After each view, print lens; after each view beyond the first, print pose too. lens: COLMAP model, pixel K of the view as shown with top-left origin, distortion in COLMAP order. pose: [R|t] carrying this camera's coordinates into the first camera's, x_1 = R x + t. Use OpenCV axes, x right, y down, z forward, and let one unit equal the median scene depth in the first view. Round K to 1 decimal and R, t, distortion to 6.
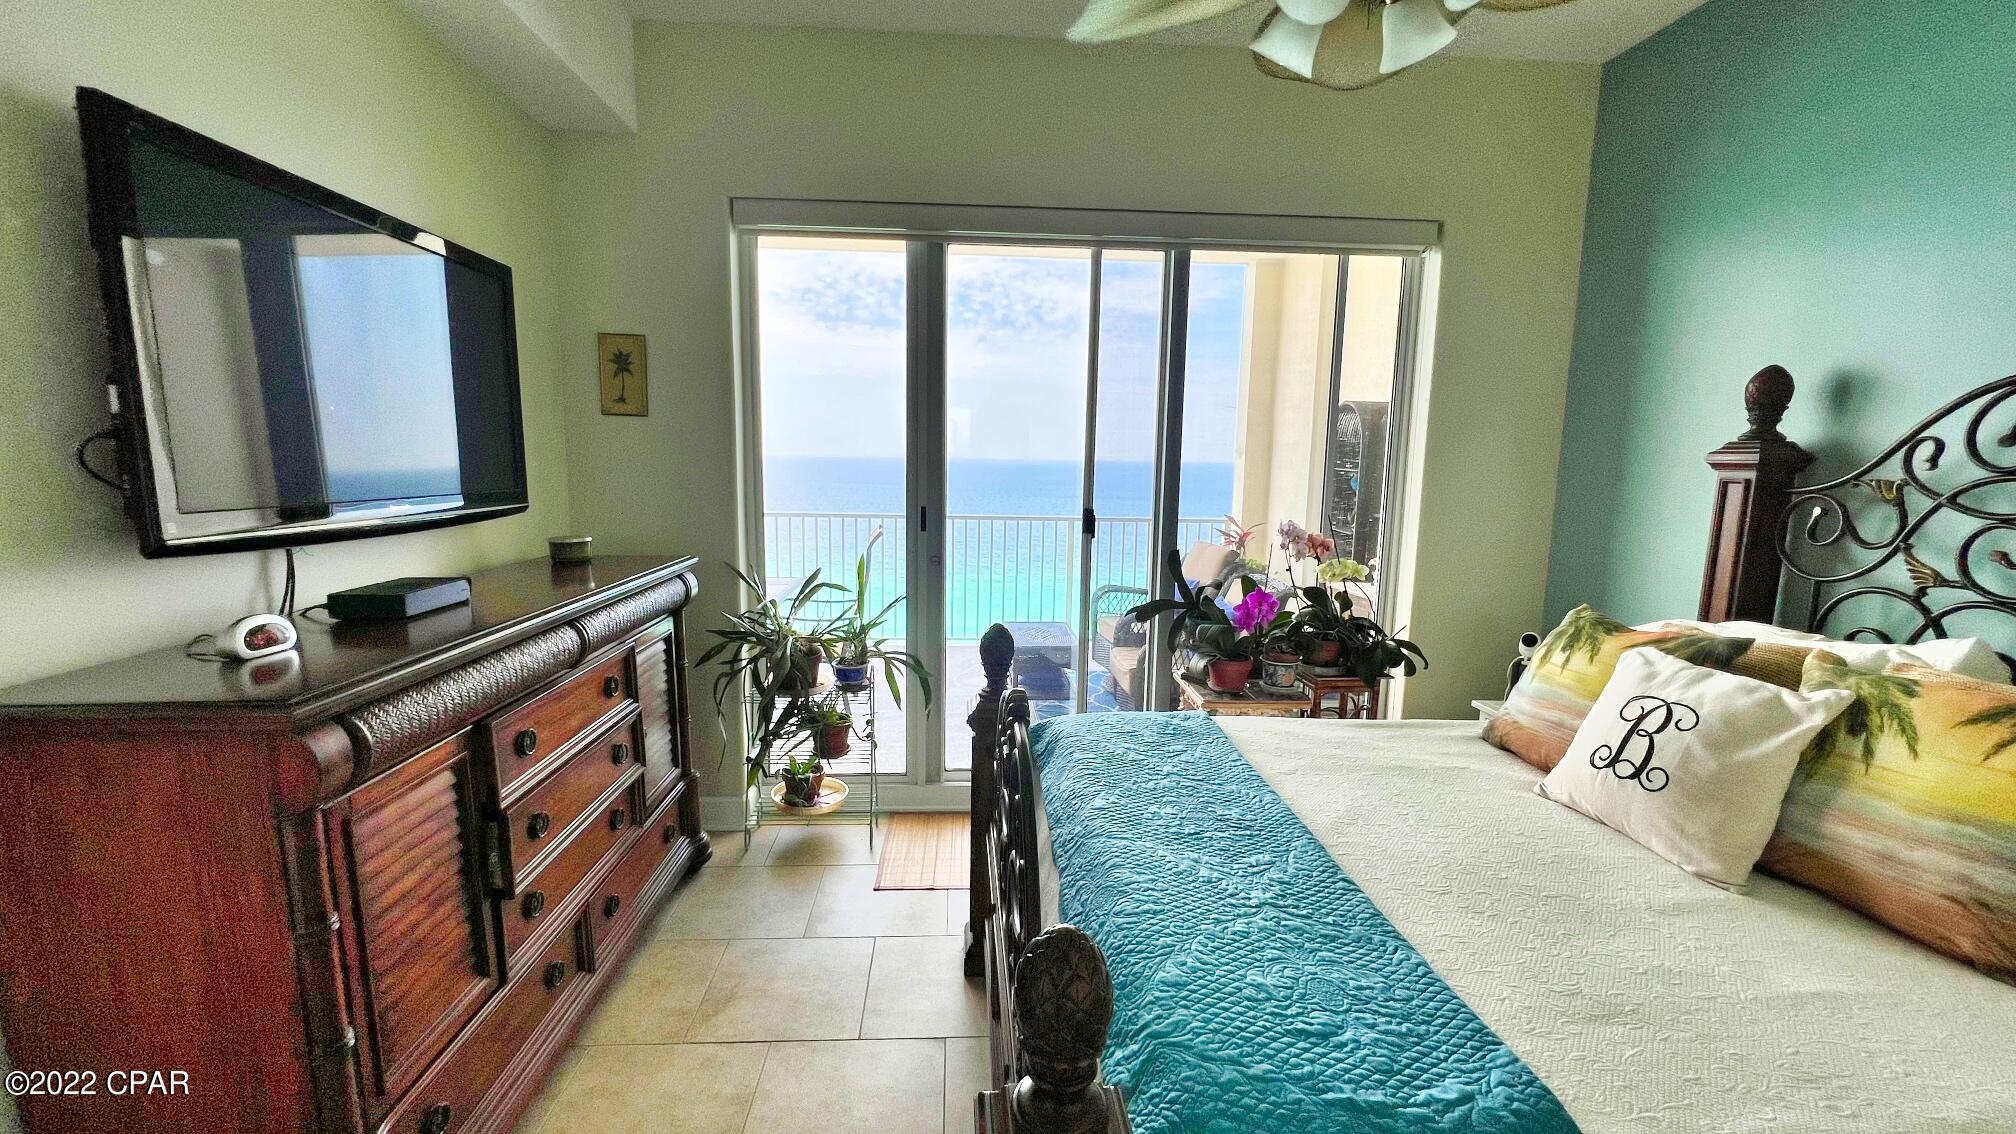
lens RADIAL K [[808.8, 0, 982.4], [0, 808.8, 572.2], [0, 0, 1]] dist [-0.000226, -0.000132]
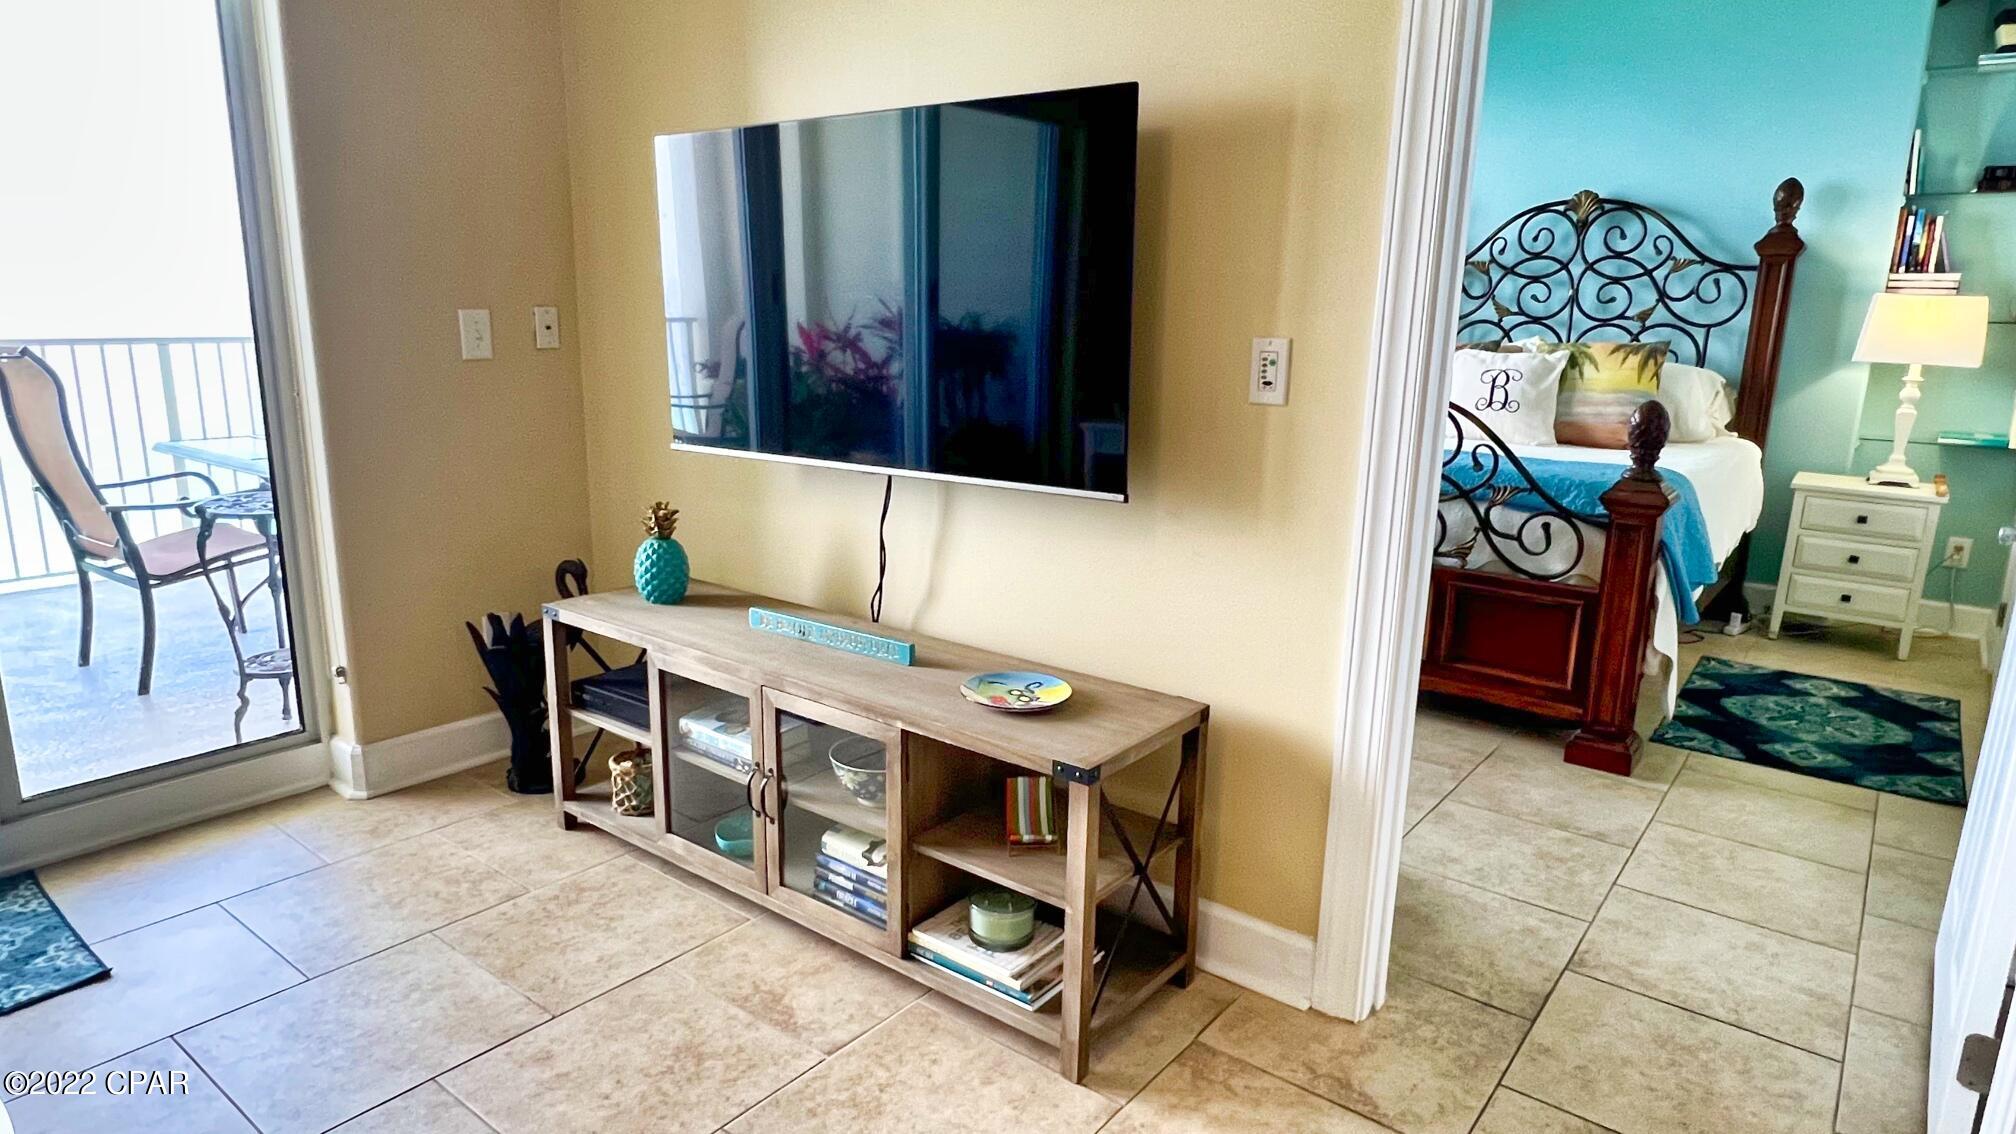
lens RADIAL K [[1213.1, 0, 997.3], [0, 1213.1, 567.4], [0, 0, 1]] dist [0.000229, 0.001732]
pose [[0.651397, -0.165550, 0.740456, -1.847342], [0.097713, 0.986083, 0.134507, 0.100588], [-0.752419, -0.015265, 0.658508, -0.007964]]
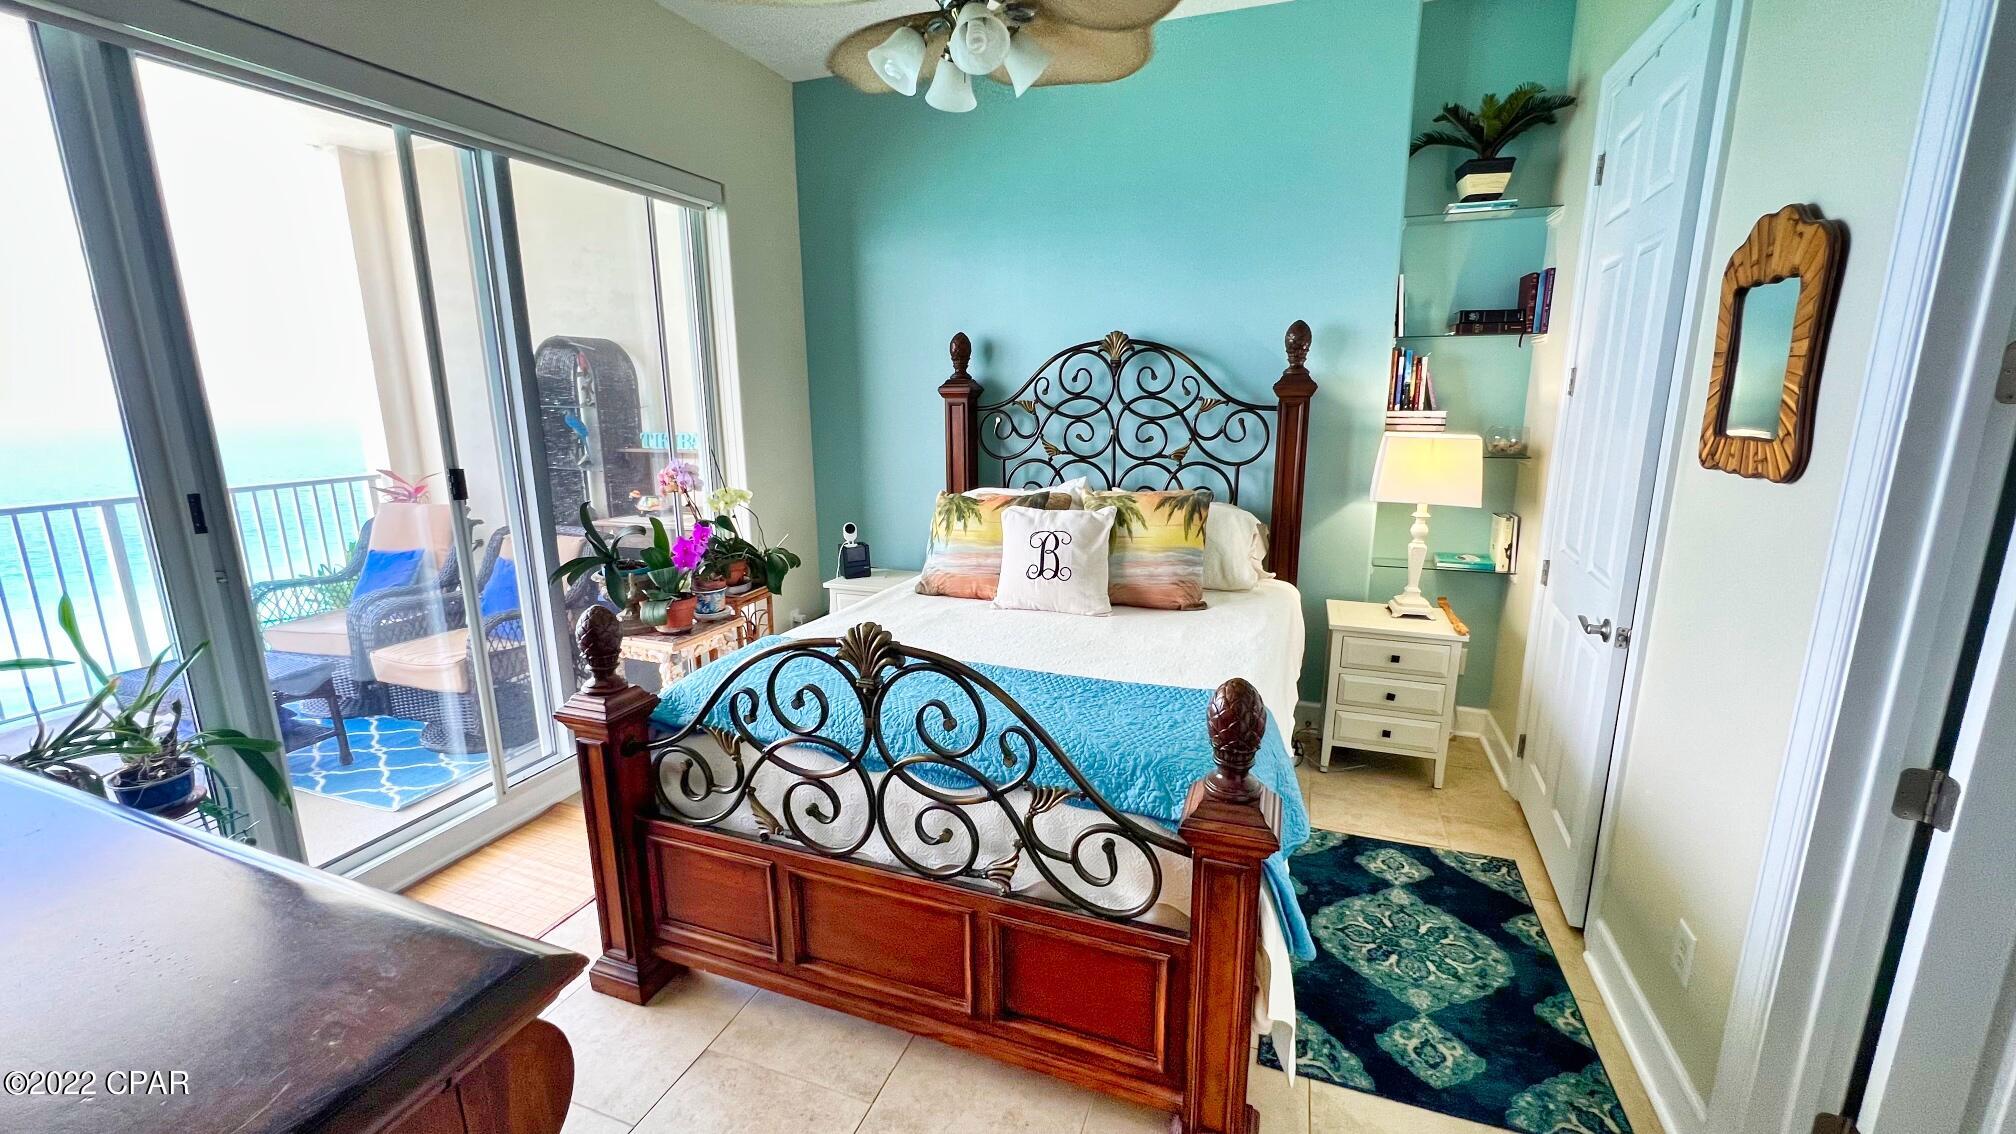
lens RADIAL K [[829.6, 0, 1014.8], [0, 829.6, 569.0], [0, 0, 1]] dist [0.000589, -0.000180]
pose [[0.382590, -0.215718, 0.898382, -0.709537], [0.145721, 0.974280, 0.171885, -0.071552], [-0.912354, 0.065152, 0.404184, 0.292955]]
